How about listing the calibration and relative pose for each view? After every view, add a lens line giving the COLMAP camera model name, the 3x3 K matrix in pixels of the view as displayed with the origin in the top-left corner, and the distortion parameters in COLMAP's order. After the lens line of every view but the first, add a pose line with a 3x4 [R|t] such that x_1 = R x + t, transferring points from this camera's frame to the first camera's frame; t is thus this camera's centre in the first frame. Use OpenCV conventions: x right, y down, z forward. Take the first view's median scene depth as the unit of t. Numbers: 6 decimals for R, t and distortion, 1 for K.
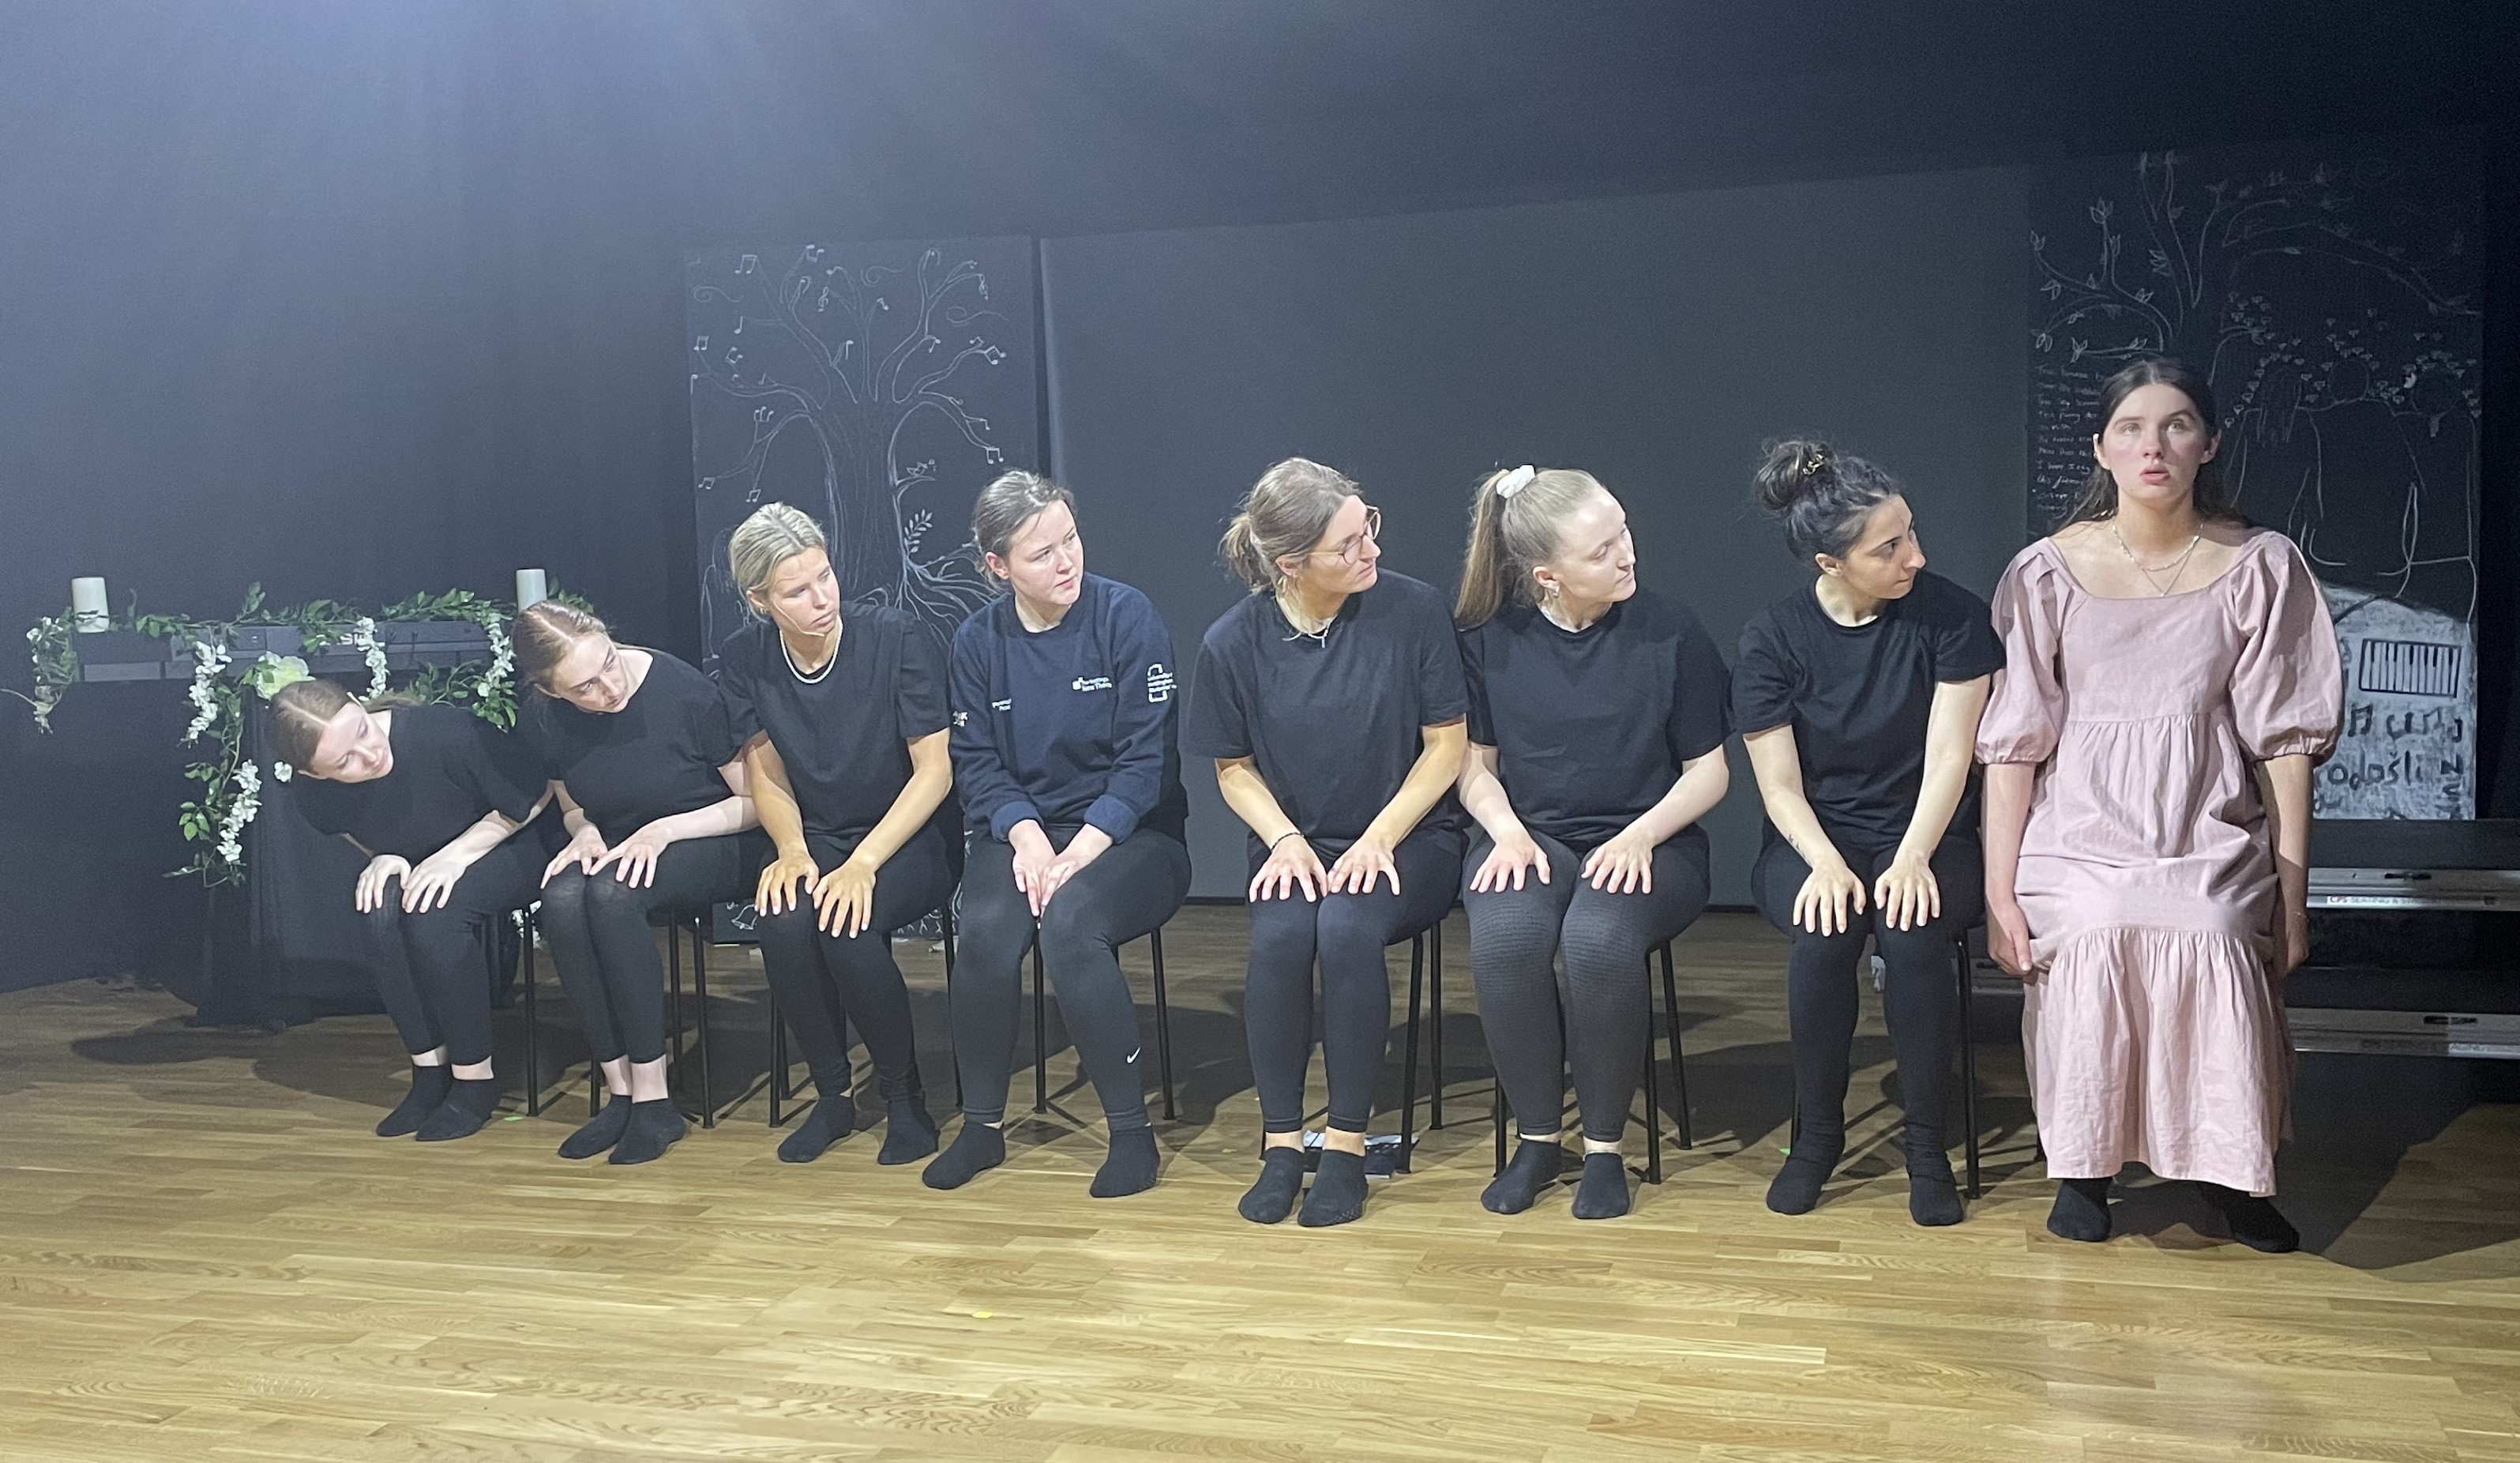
lens RADIAL K [[2573.9, 0, 1068.0], [0, 2573.9, 757.4], [0, 0, 1]] dist [0.098761, -0.146715]
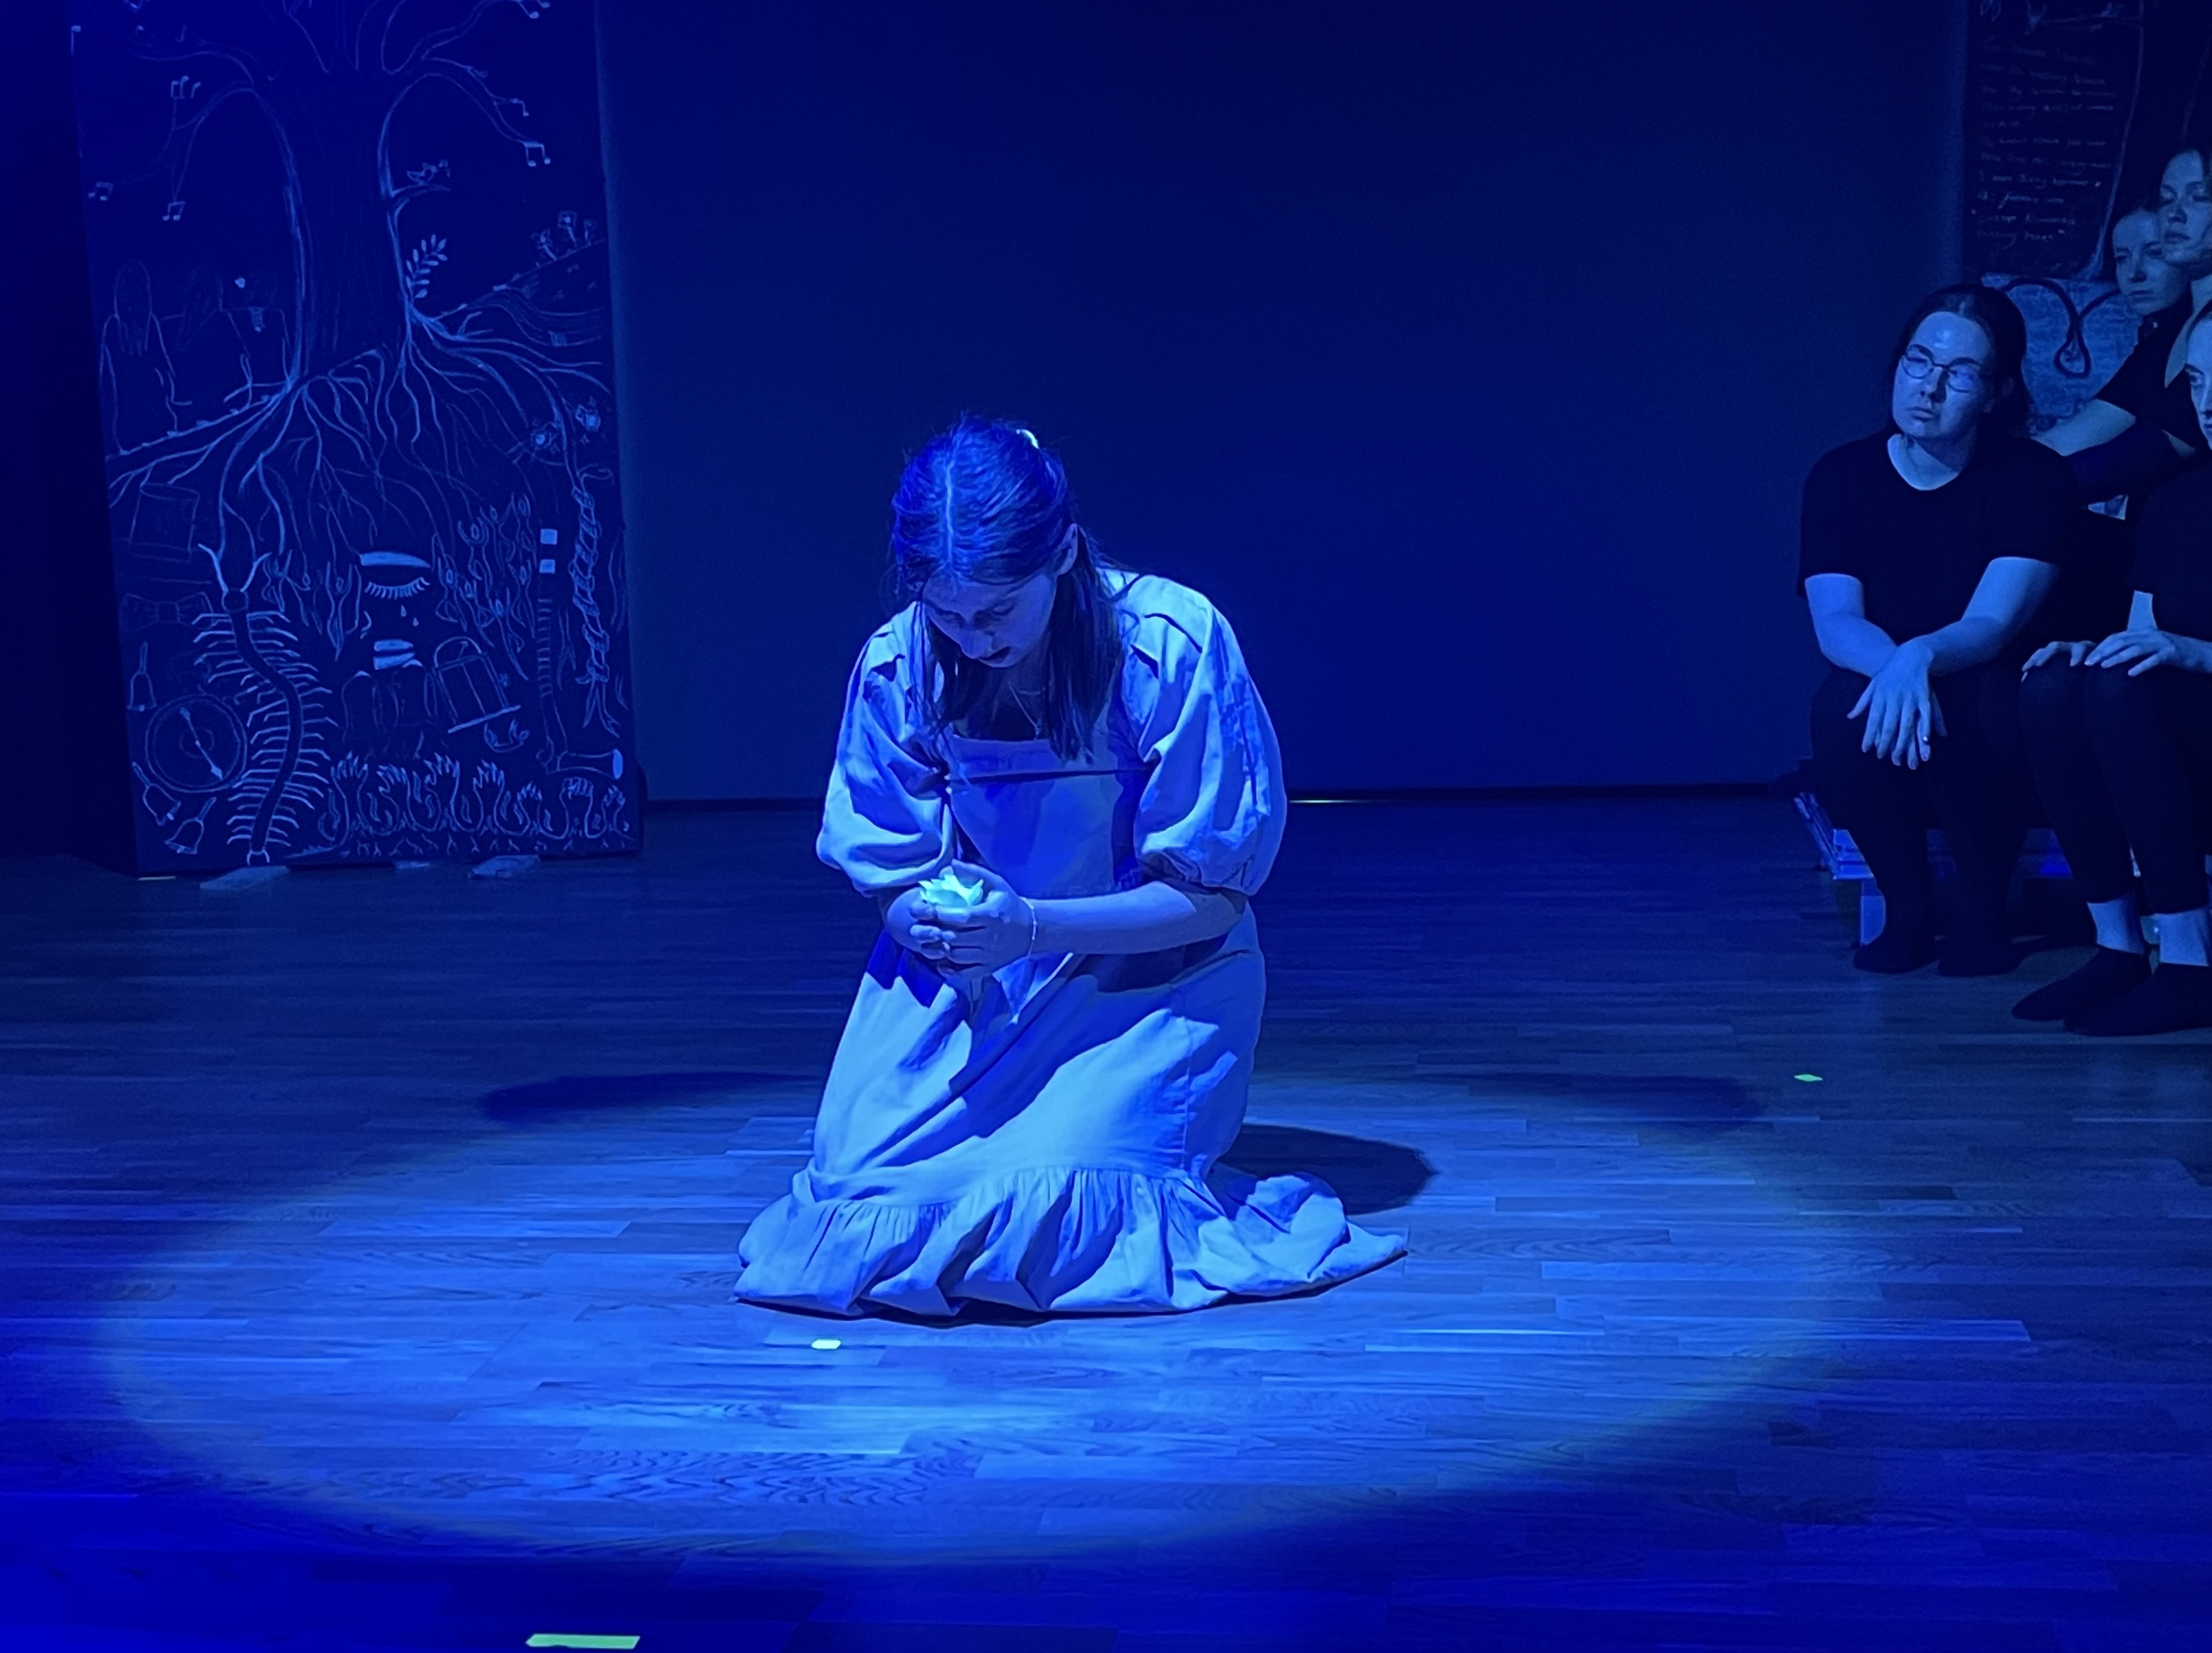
lens RADIAL K [[3407.2, 0, 1047.5], [0, 3407.2, 982.8], [0, 0, 1]] dist [0.143161, -0.379411]
pose [[0.982080, -0.032877, 0.185573, -0.084264], [0.015397, 0.995371, 0.094863, 0.020912], [-0.187833, -0.090306, 0.978041, 0.065976]]
